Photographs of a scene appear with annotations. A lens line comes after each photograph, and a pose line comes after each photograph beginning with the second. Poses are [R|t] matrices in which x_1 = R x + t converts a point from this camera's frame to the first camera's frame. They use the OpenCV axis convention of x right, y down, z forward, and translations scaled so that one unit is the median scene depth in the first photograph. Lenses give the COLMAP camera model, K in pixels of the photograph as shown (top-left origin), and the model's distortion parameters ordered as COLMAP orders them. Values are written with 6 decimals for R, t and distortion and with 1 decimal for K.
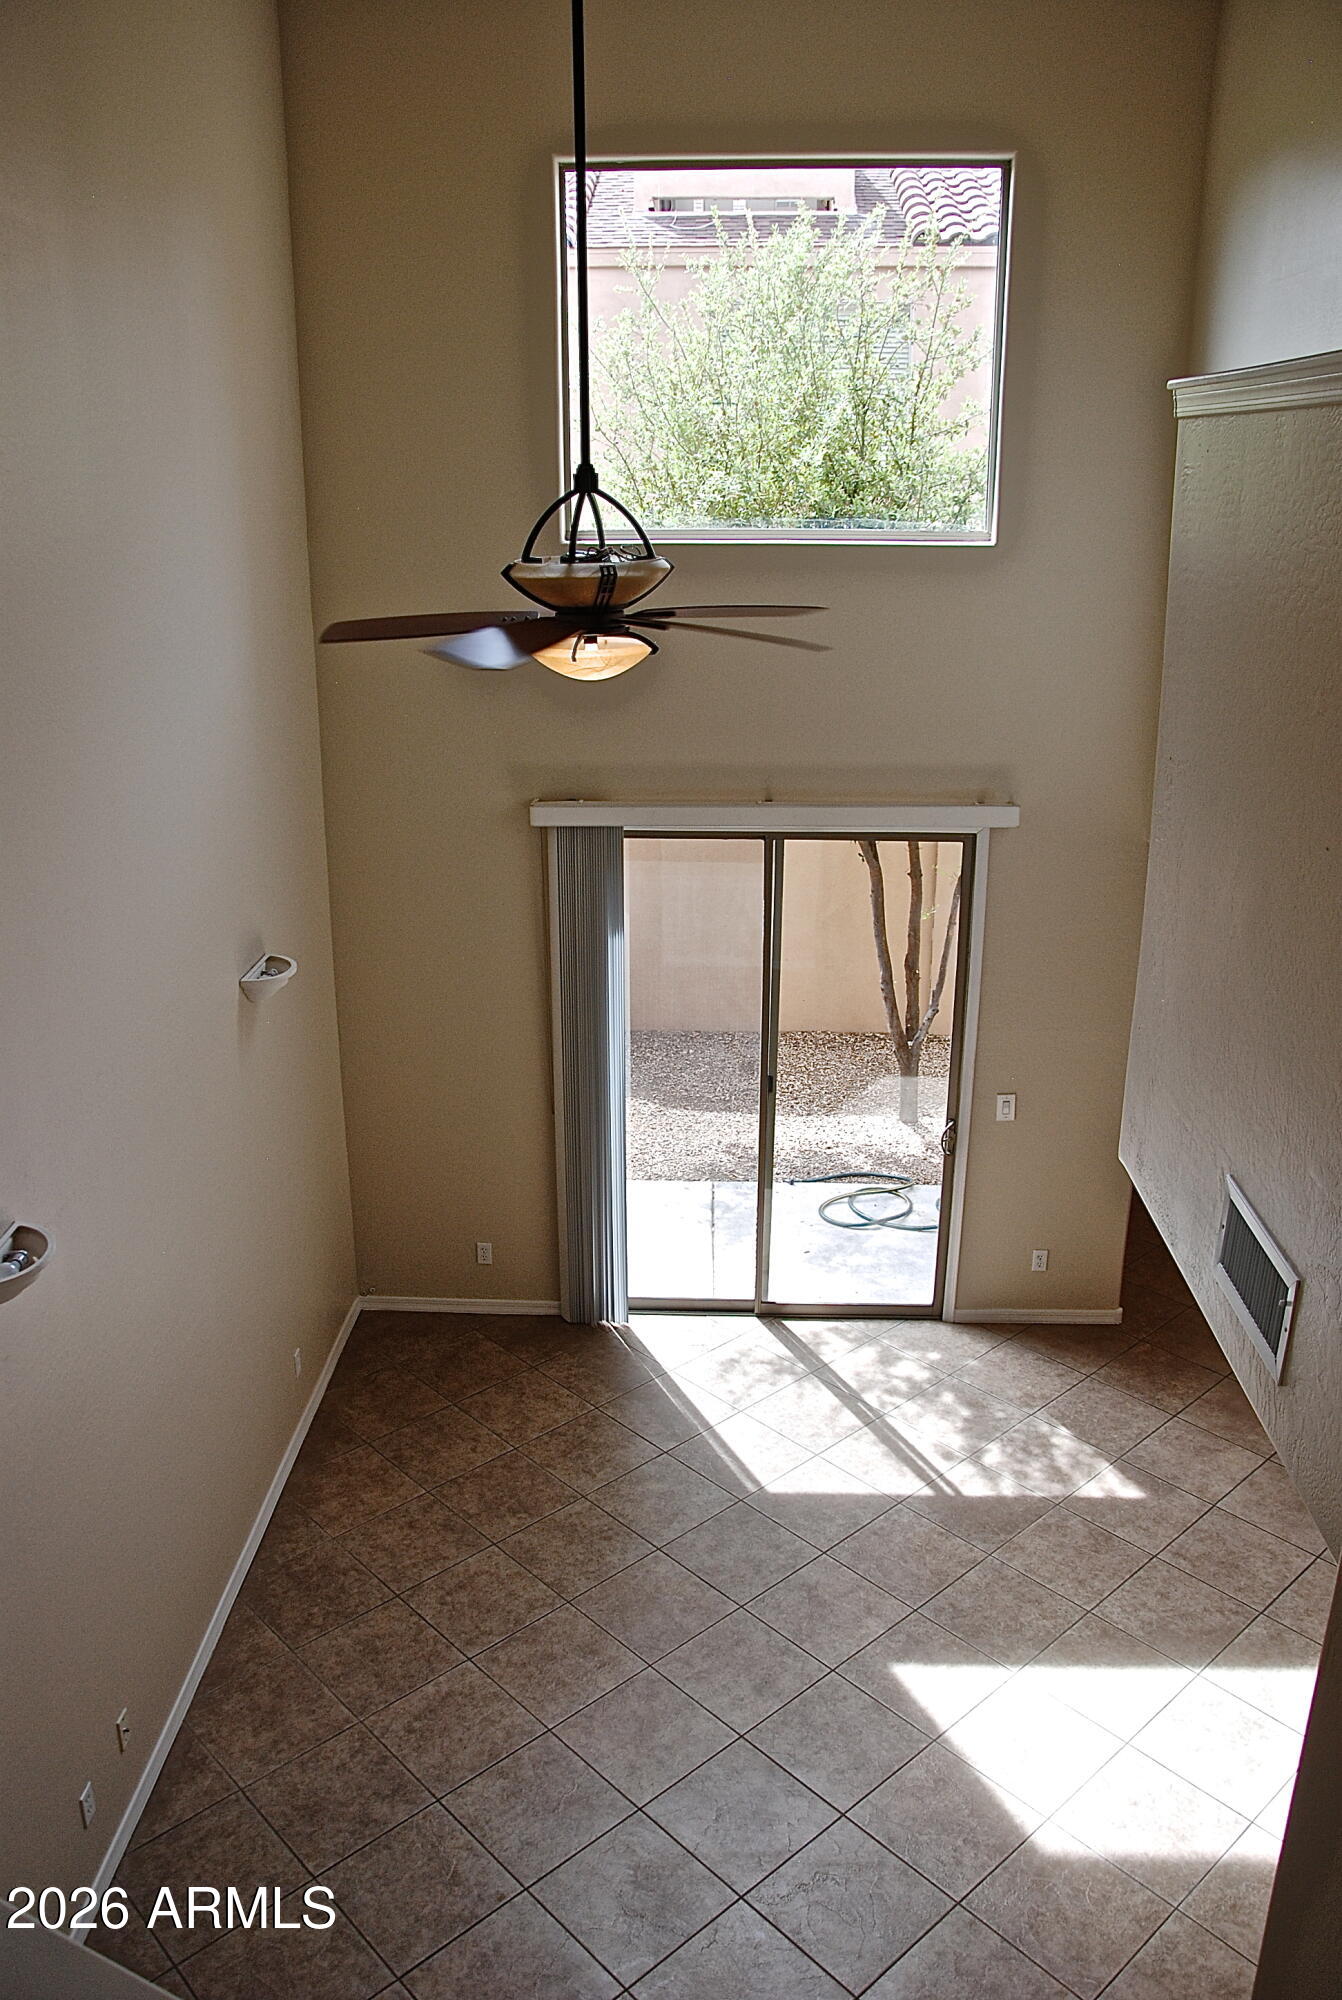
lens RADIAL K [[1644.9, 0, 668.0], [0, 1644.9, 1006.6], [0, 0, 1]] dist [-0.092136, 0.063560]
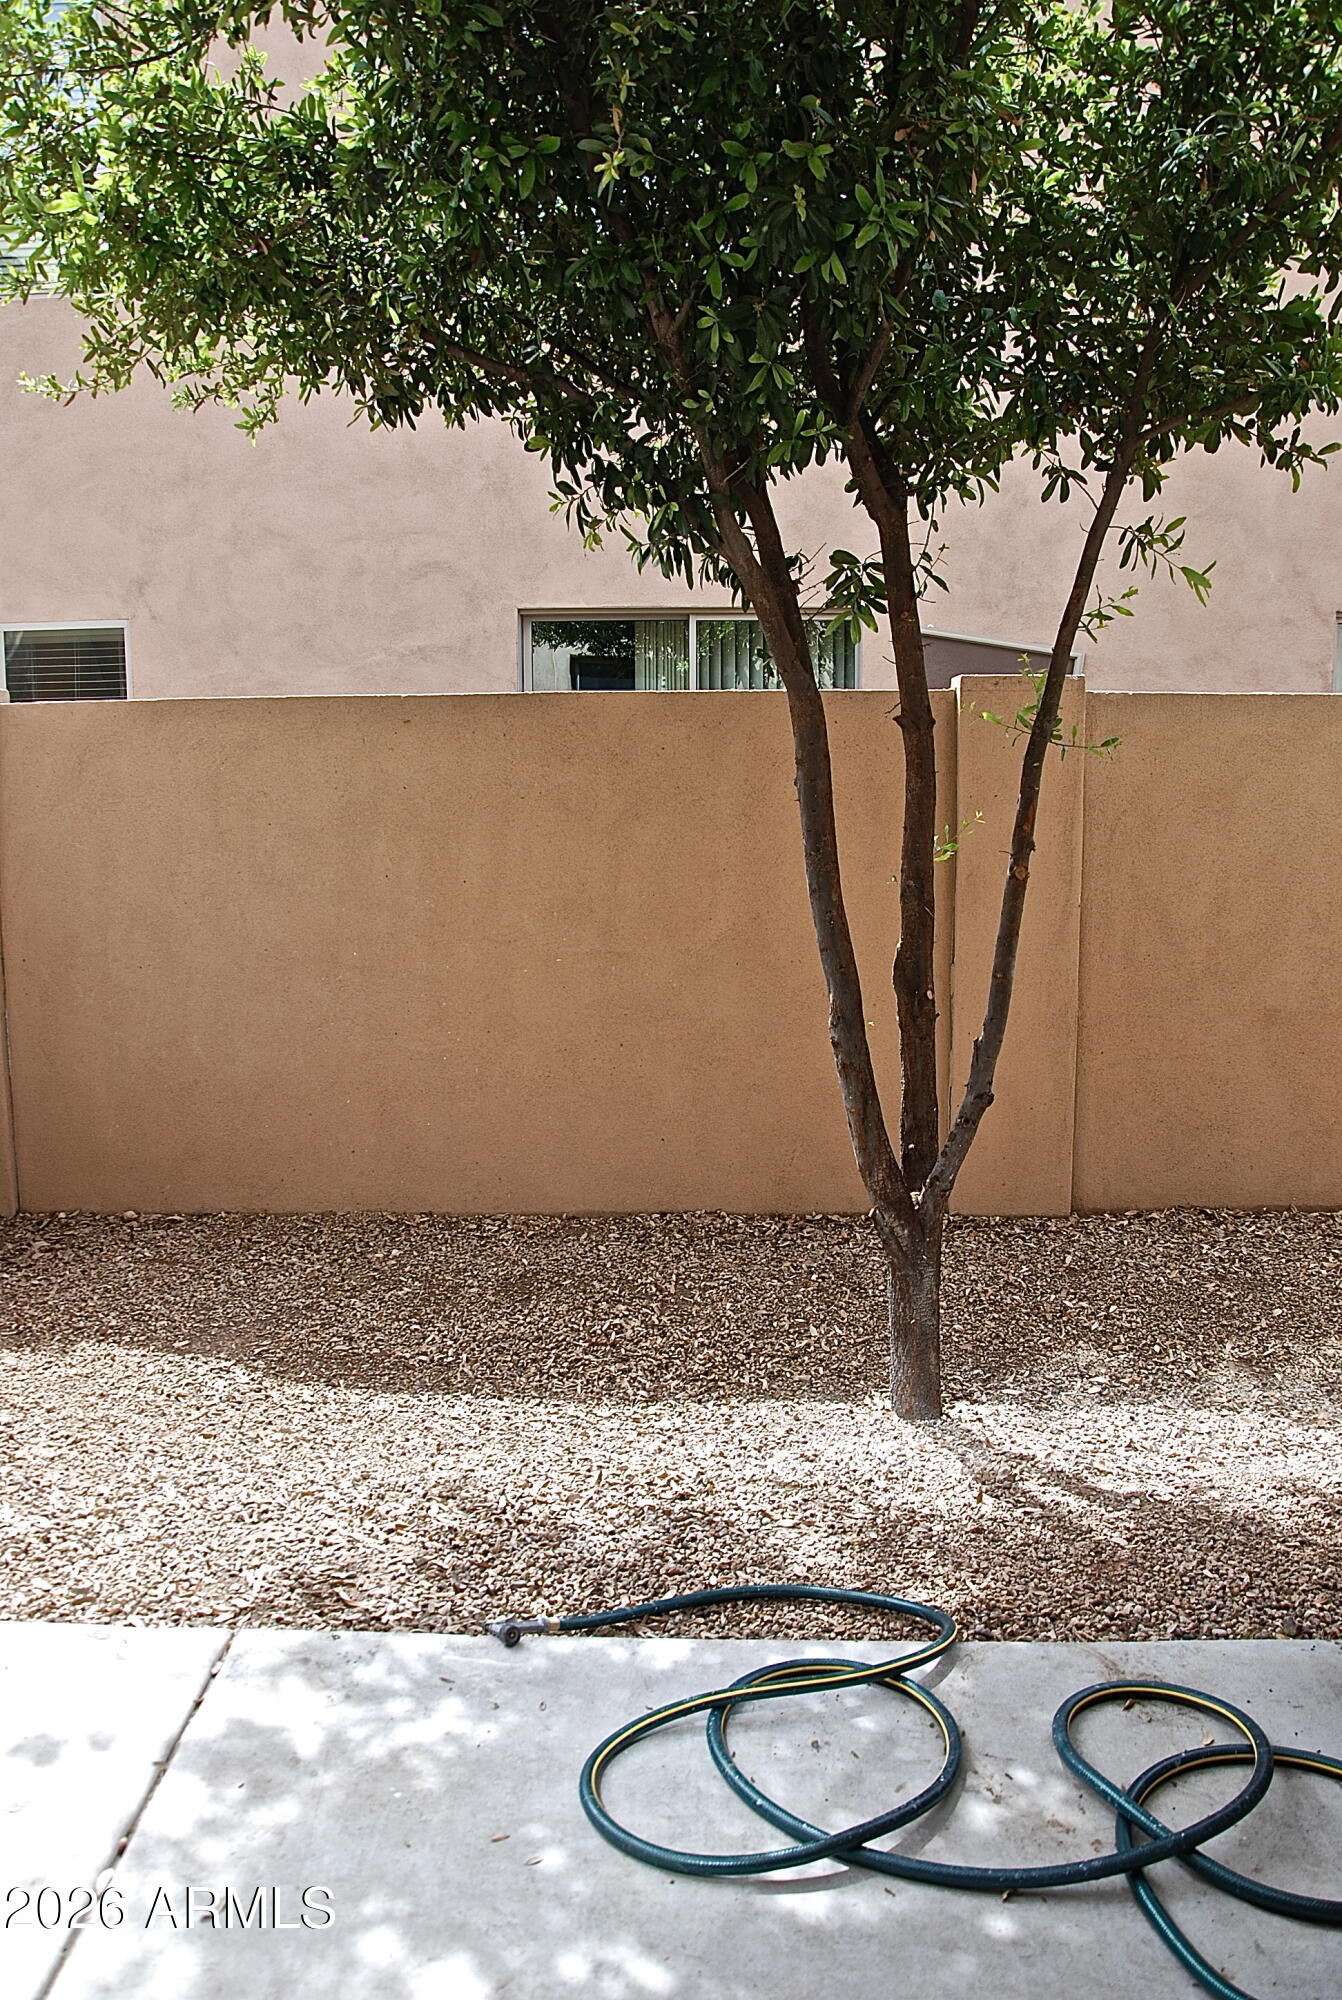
lens RADIAL K [[1644.9, 0, 657.6], [0, 1644.9, 993.4], [0, 0, 1]] dist [-0.092136, 0.063560]
pose [[0.999893, -0.005697, 0.013488, 0.096940], [0.008189, 0.981244, -0.192594, 0.054857], [-0.012137, 0.192684, 0.981186, 0.720926]]
